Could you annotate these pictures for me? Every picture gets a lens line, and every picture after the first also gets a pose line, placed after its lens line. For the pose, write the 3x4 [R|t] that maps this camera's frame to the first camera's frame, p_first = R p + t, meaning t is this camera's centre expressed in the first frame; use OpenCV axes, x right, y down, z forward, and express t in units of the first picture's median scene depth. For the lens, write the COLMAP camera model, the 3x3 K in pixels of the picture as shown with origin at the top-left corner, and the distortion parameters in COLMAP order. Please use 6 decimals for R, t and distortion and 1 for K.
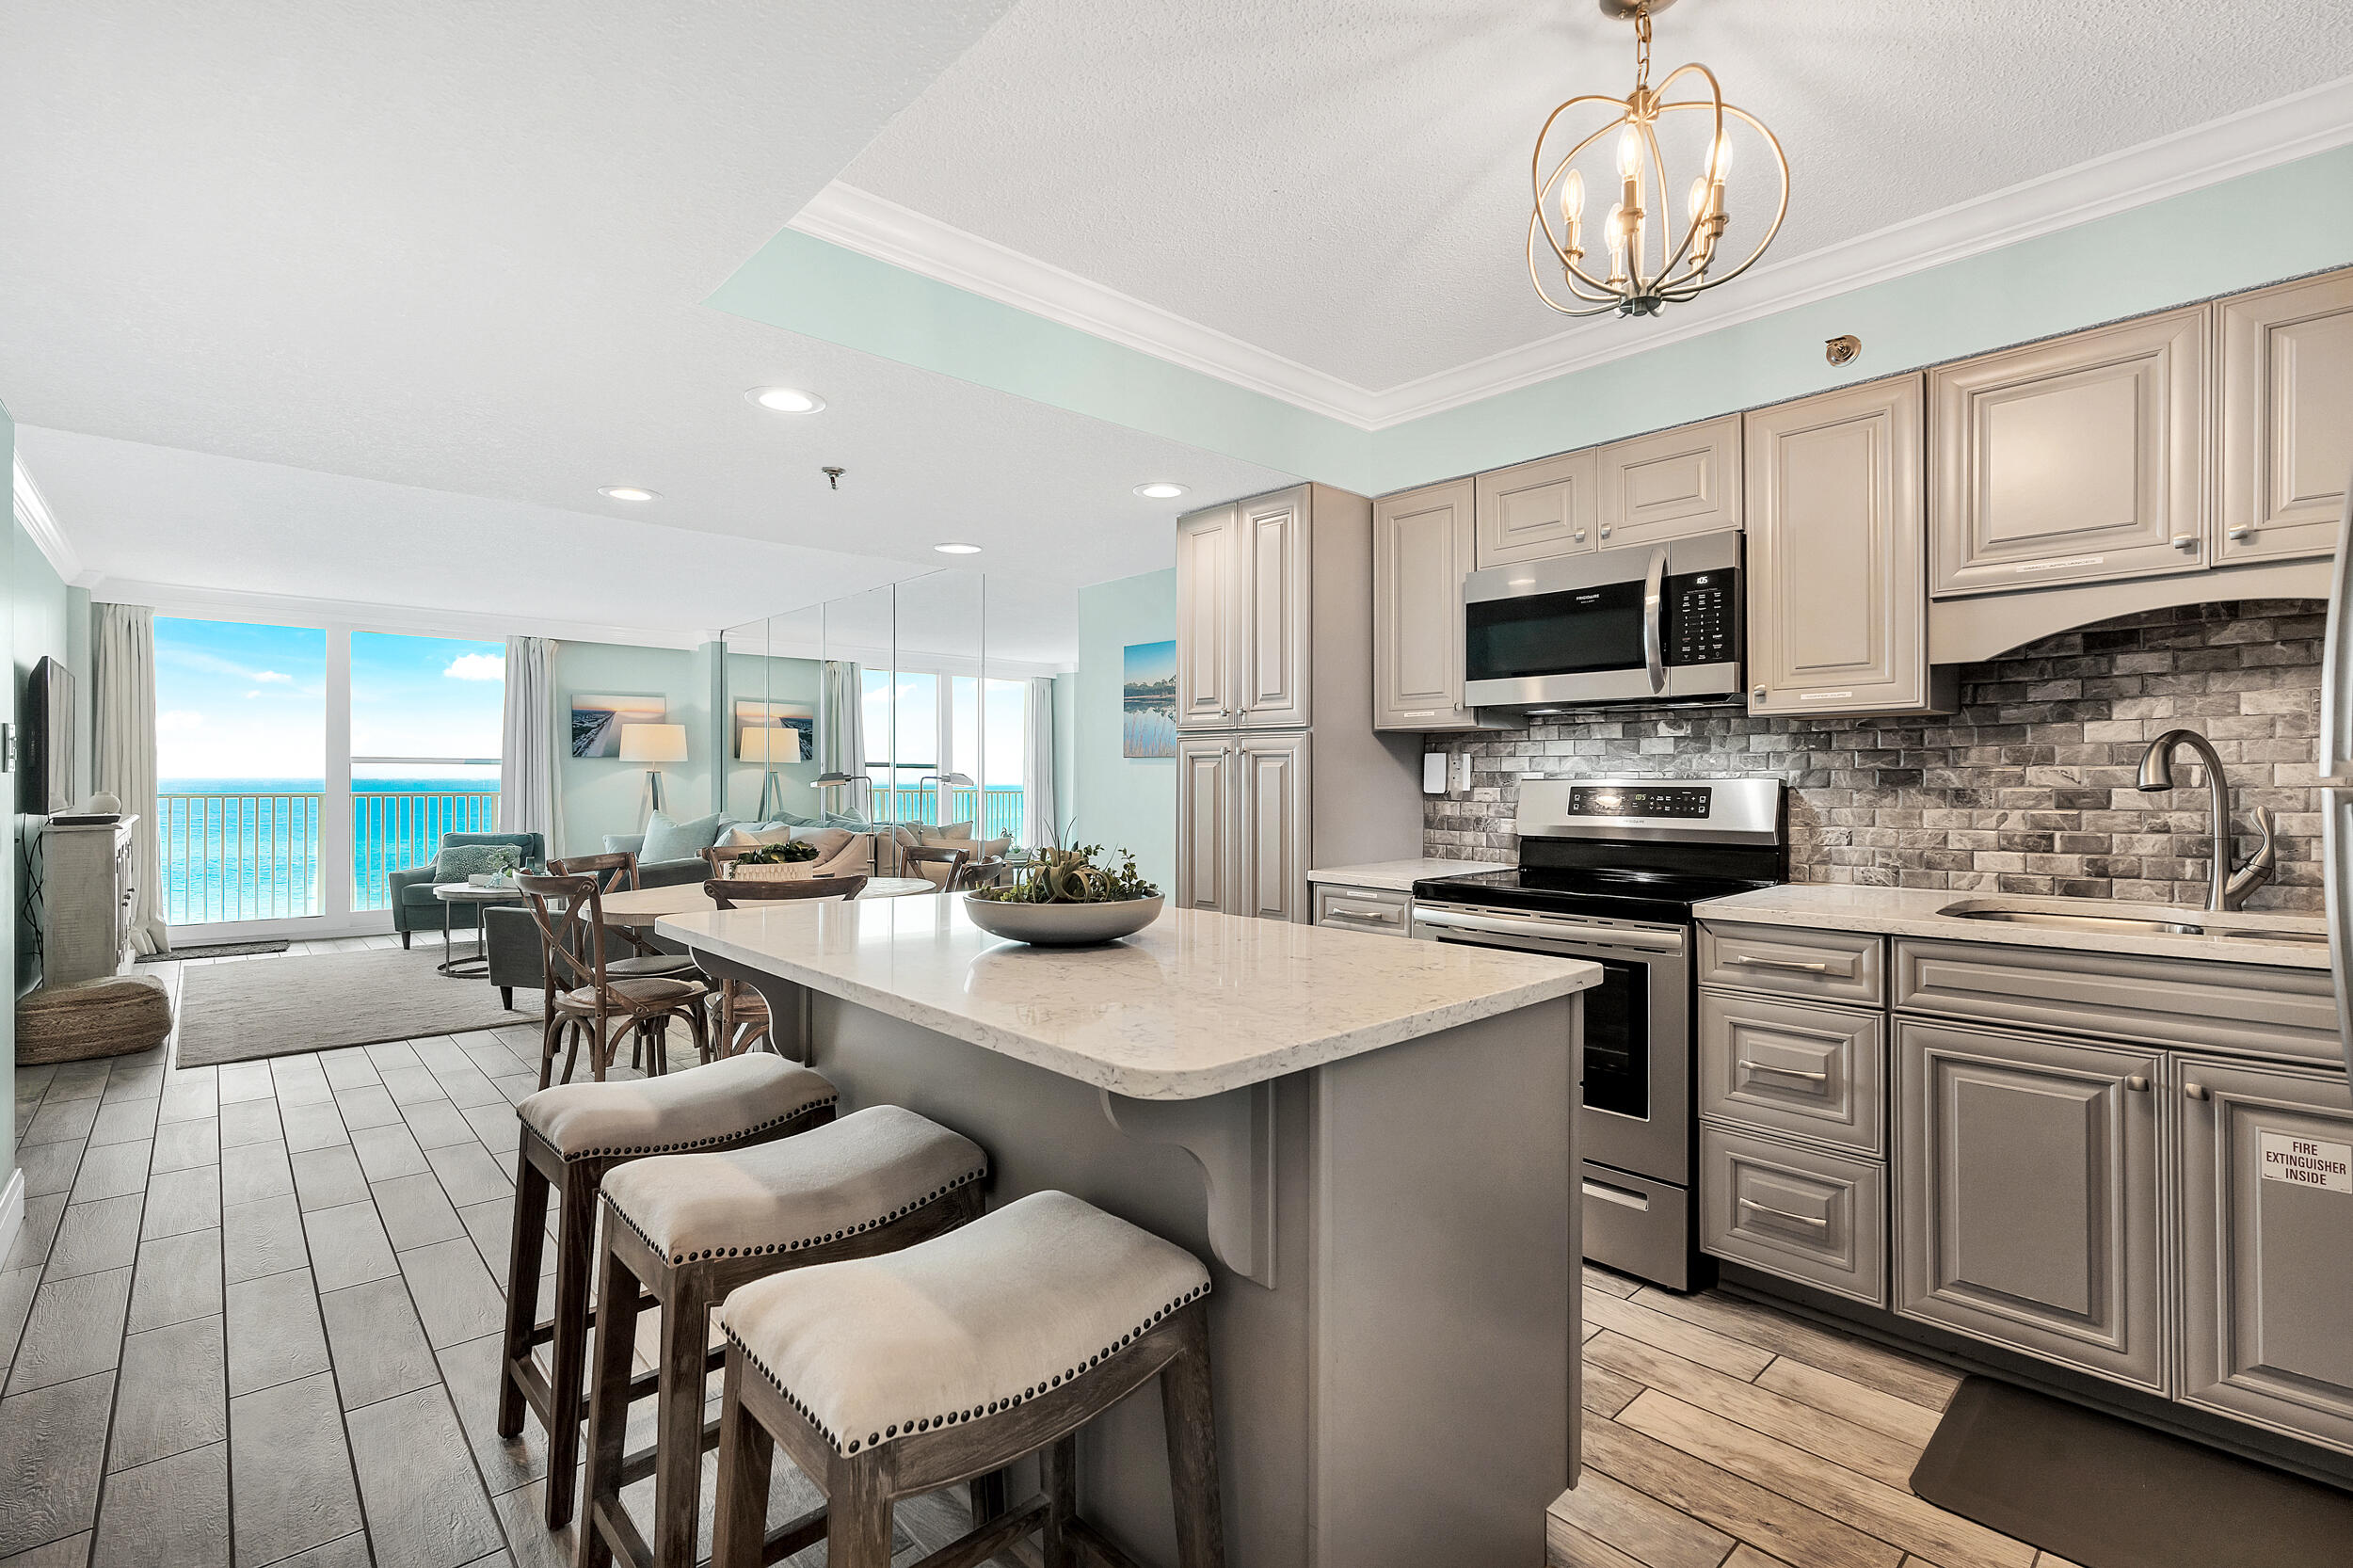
lens RADIAL K [[1062.0, 0, 1187.2], [0, 1062.0, 783.6], [0, 0, 1]] dist [-0.002819, -0.000219]
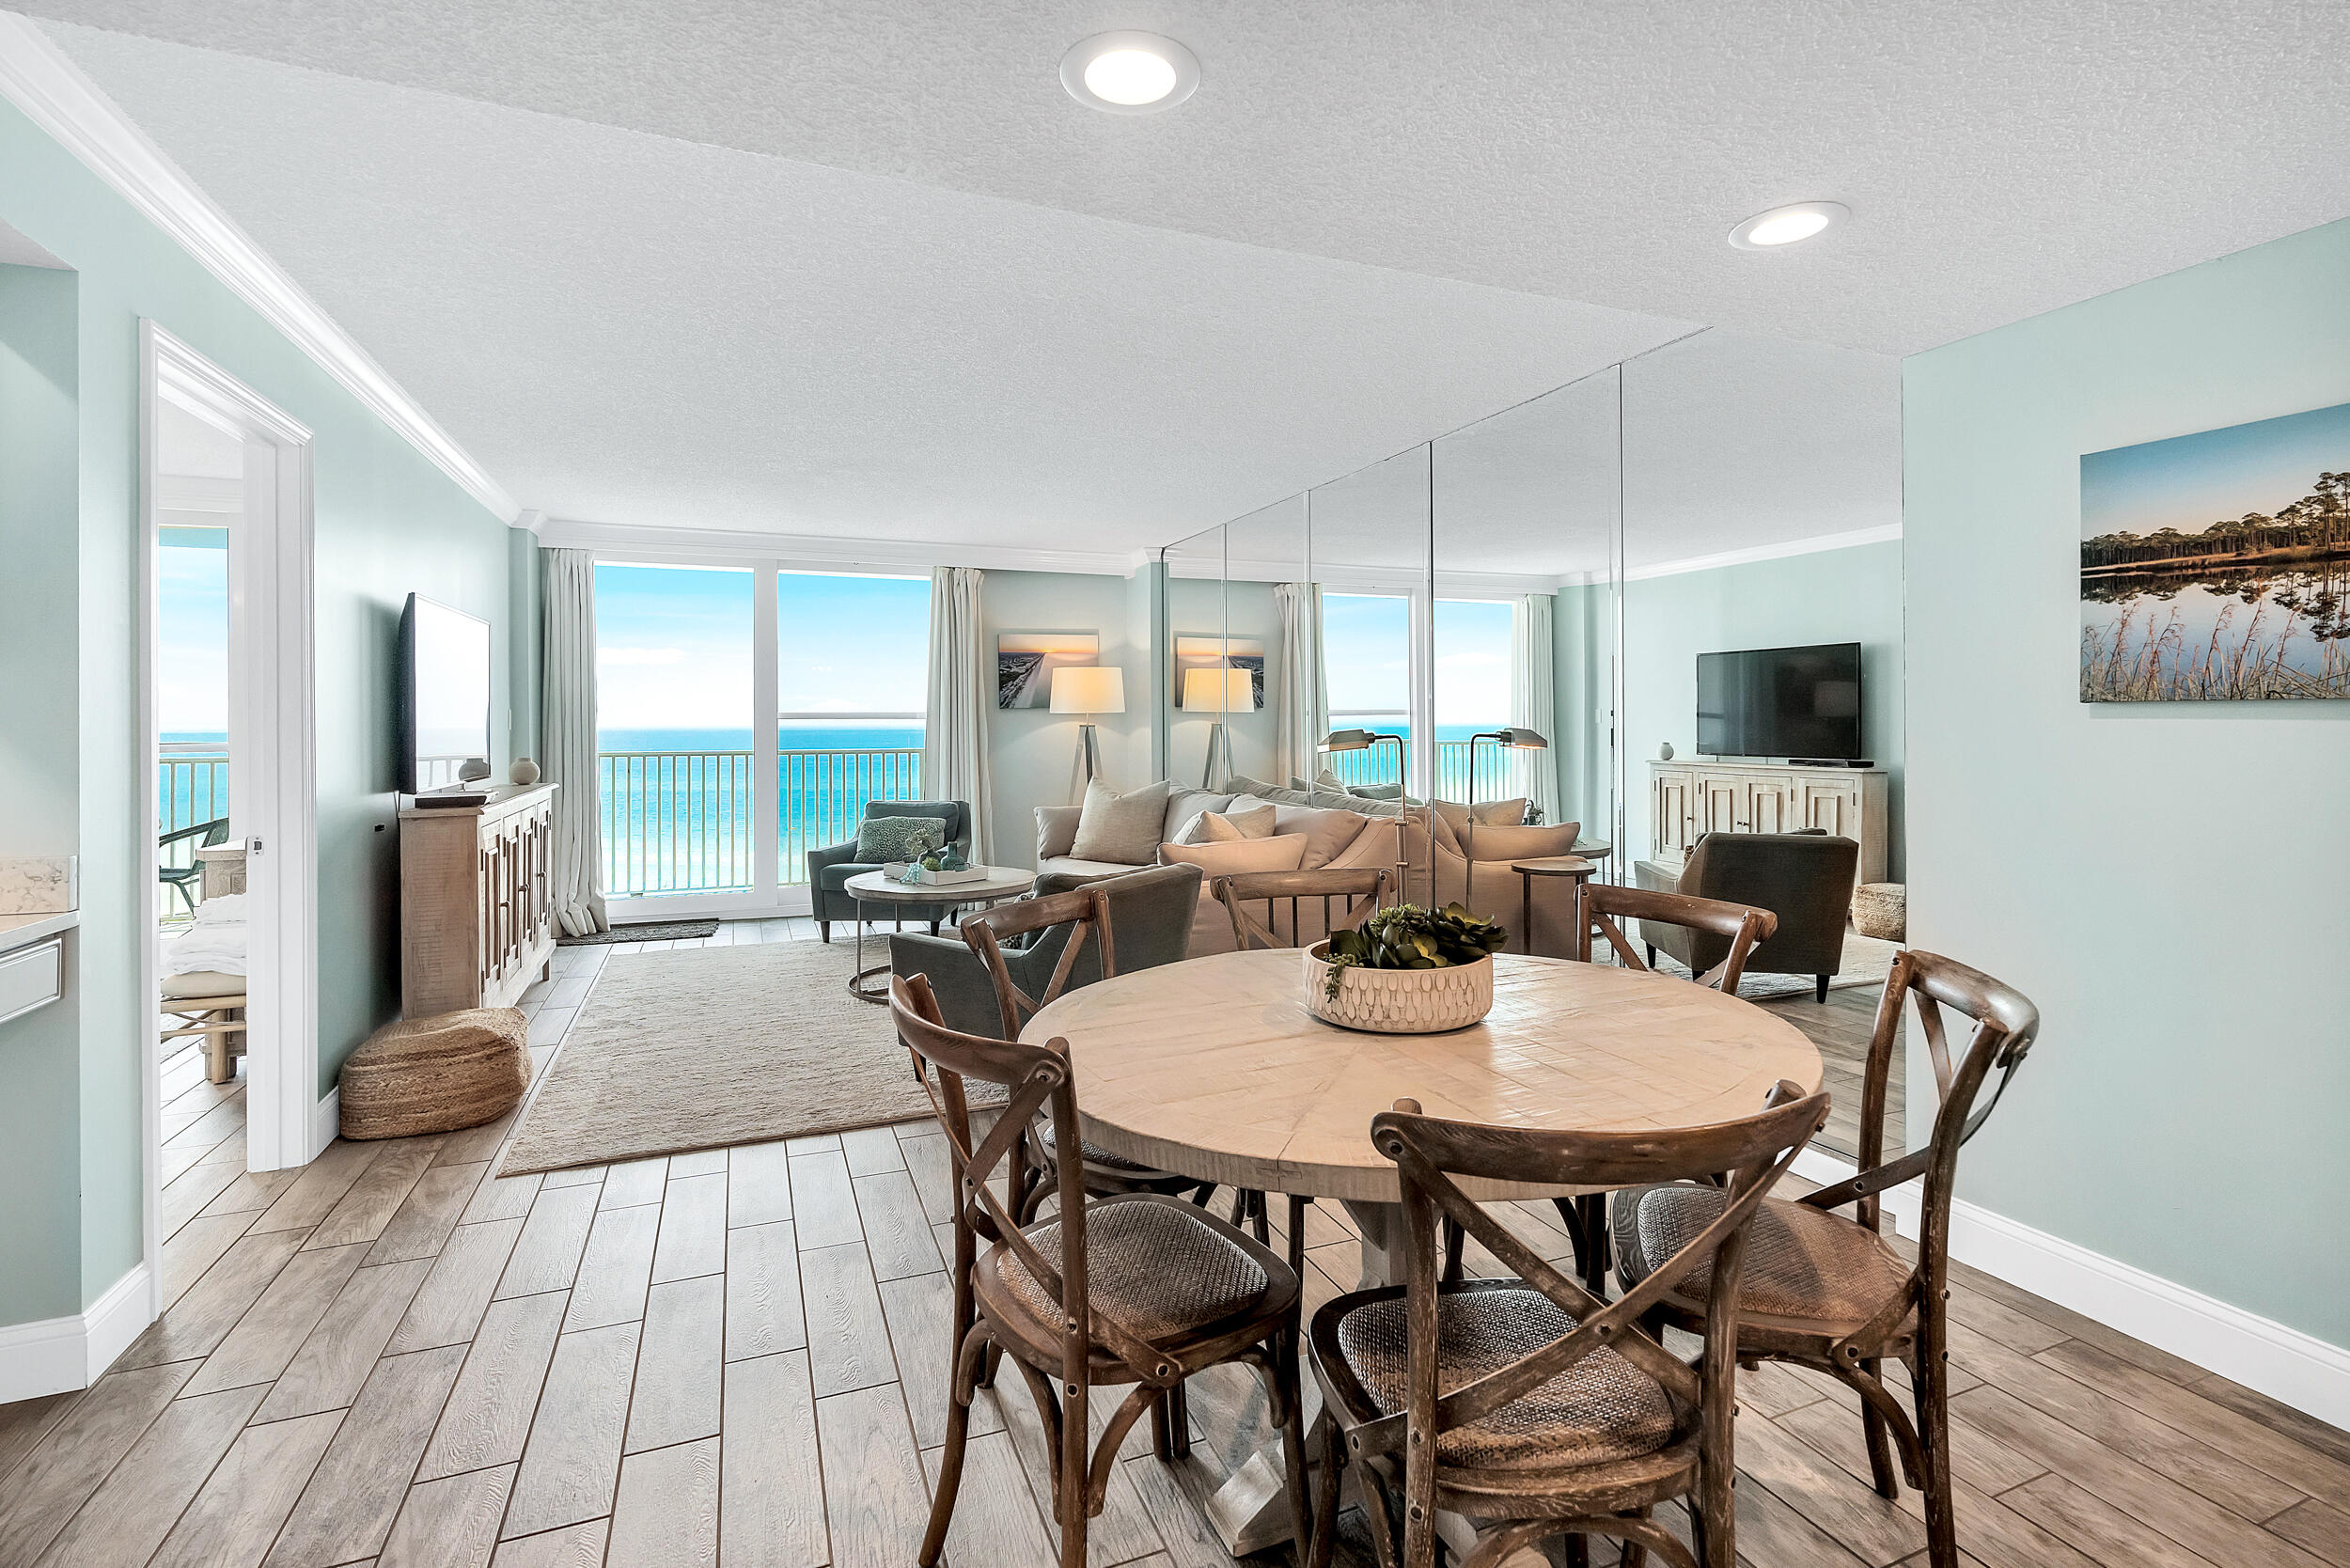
lens RADIAL K [[1086.2, 0, 1171.7], [0, 1086.2, 723.7], [0, 0, 1]] dist [-0.003763, 0.000650]
pose [[0.933550, -0.007030, -0.358380, -0.425340], [0.005827, 0.999973, -0.004435, -0.025679], [0.358401, 0.002052, 0.933565, 0.726721]]
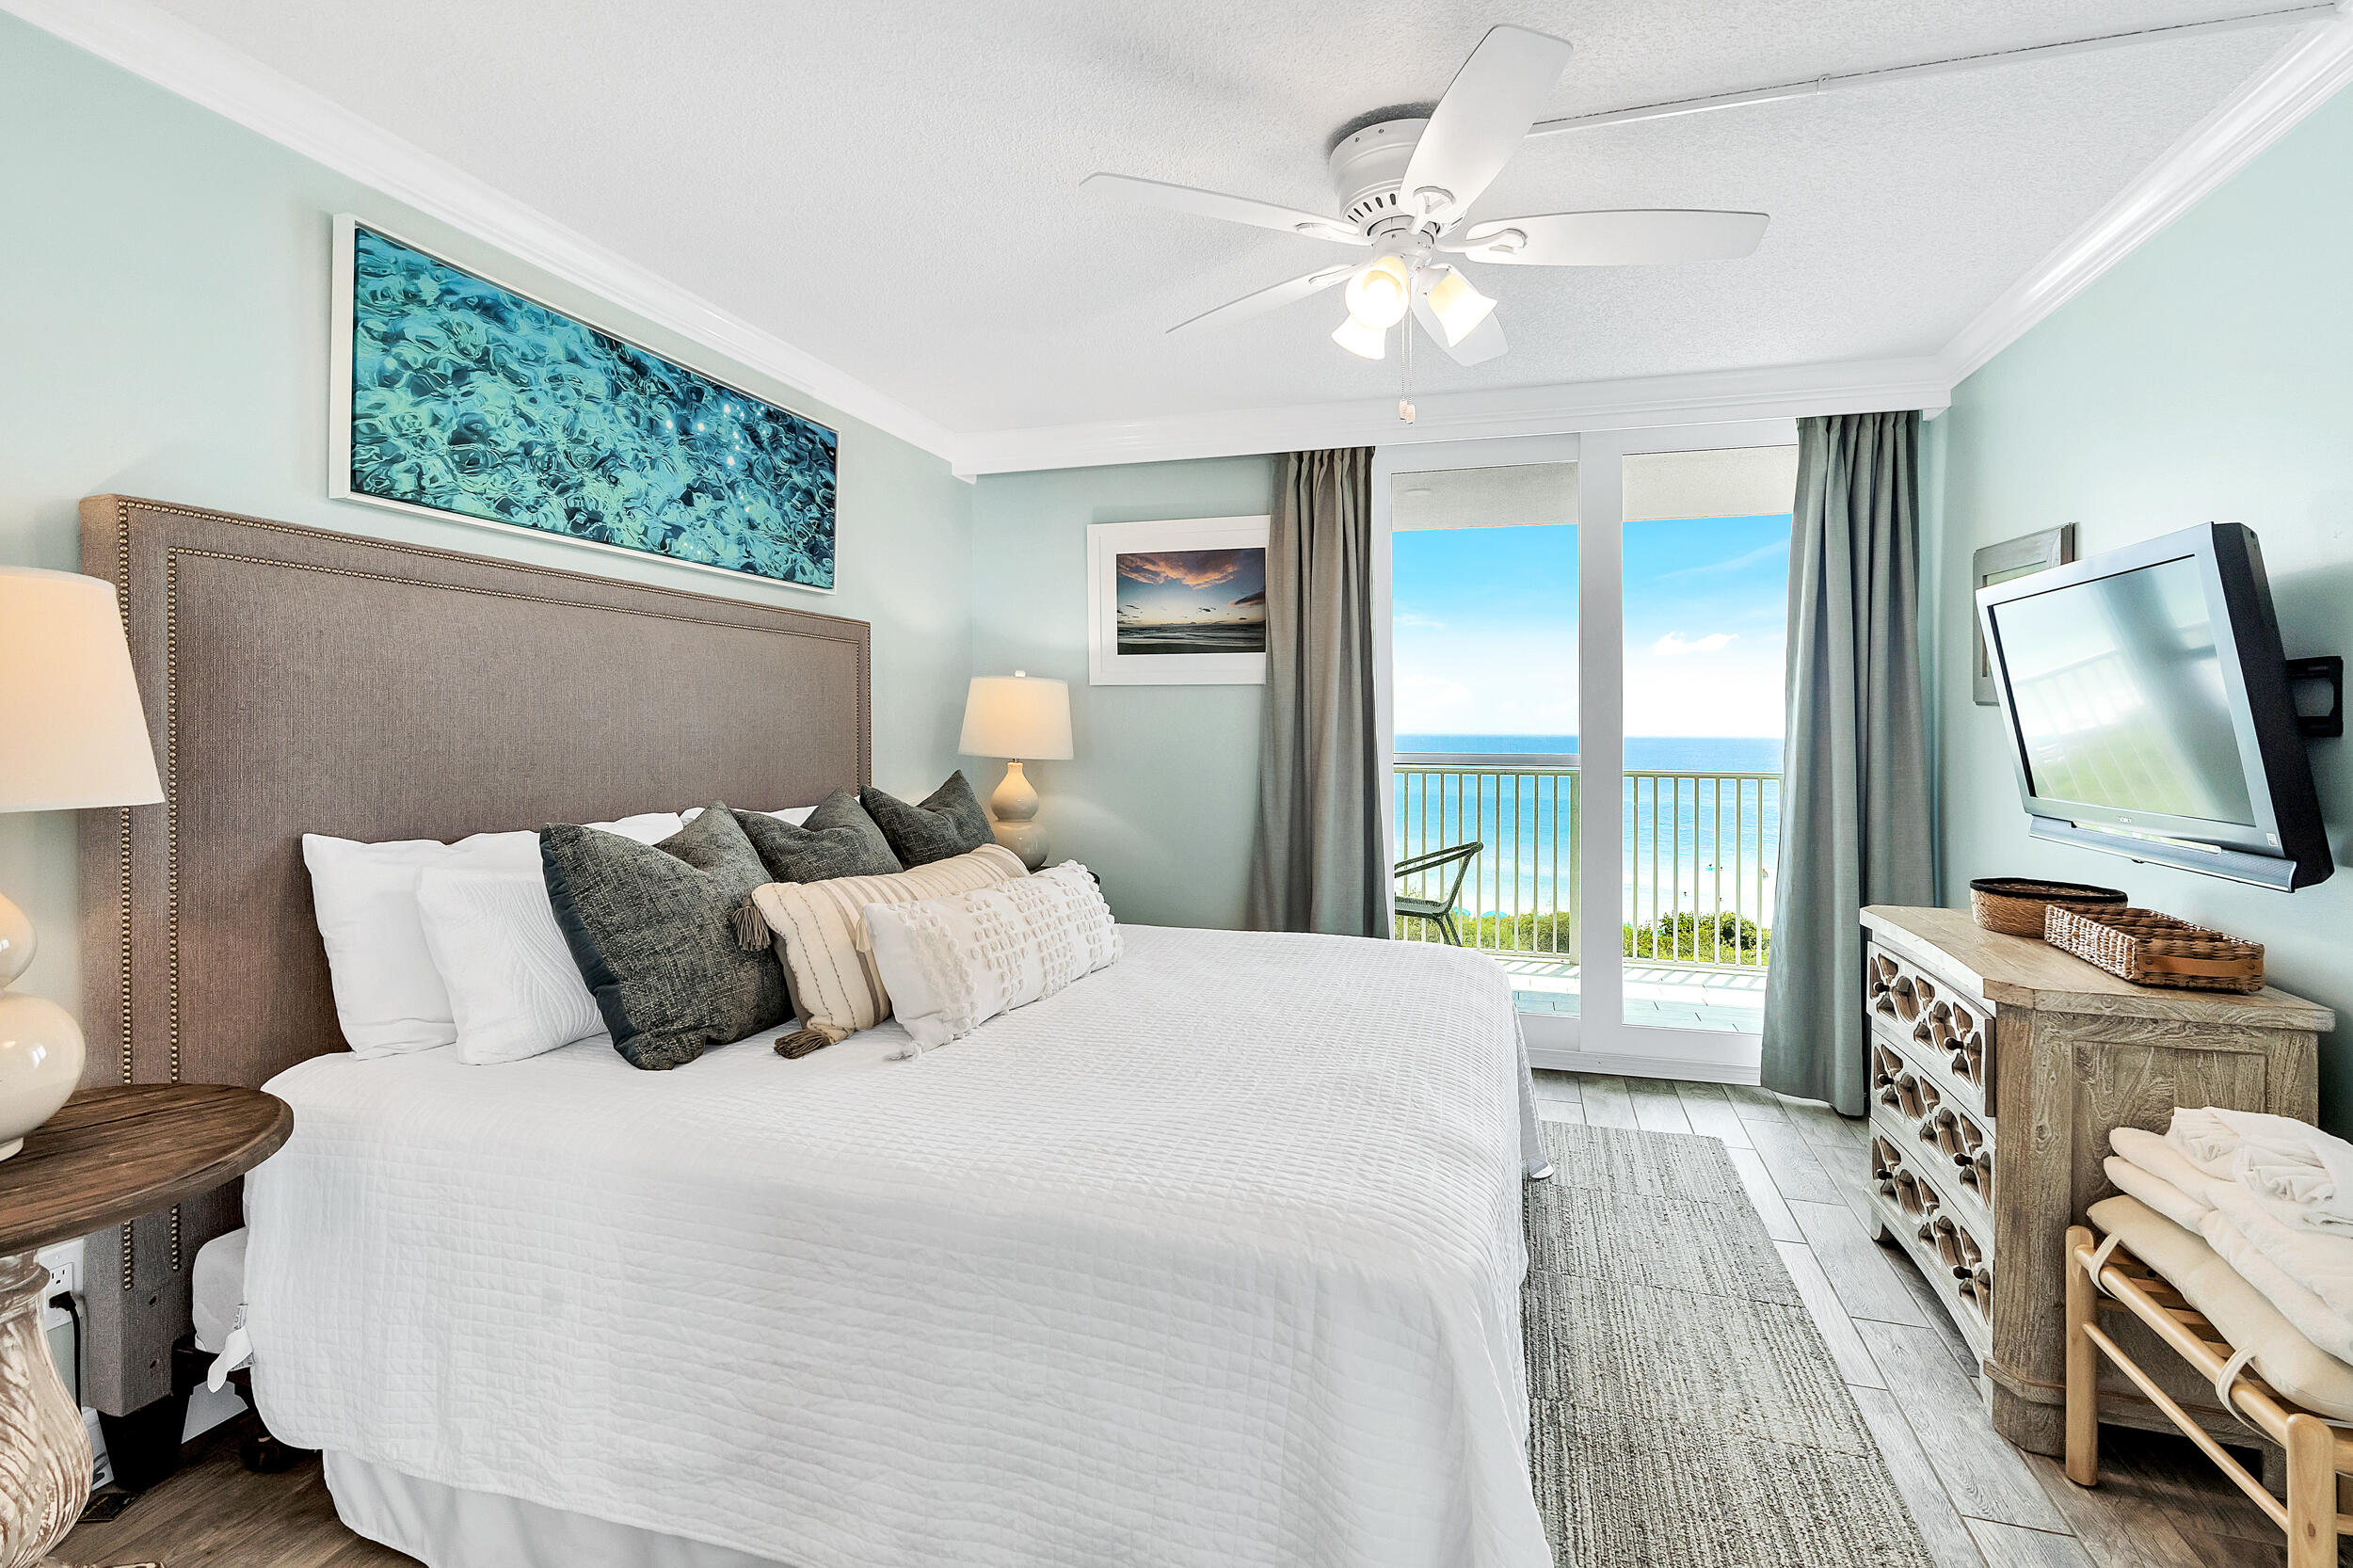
lens RADIAL K [[1070.3, 0, 1171.5], [0, 1070.3, 735.8], [0, 0, 1]] dist [-0.011689, -0.000228]
pose [[0.493416, 0.004919, -0.869780, -1.685536], [-0.010030, 0.999950, -0.000035, -0.025551], [0.869736, 0.008741, 0.493440, 0.777201]]
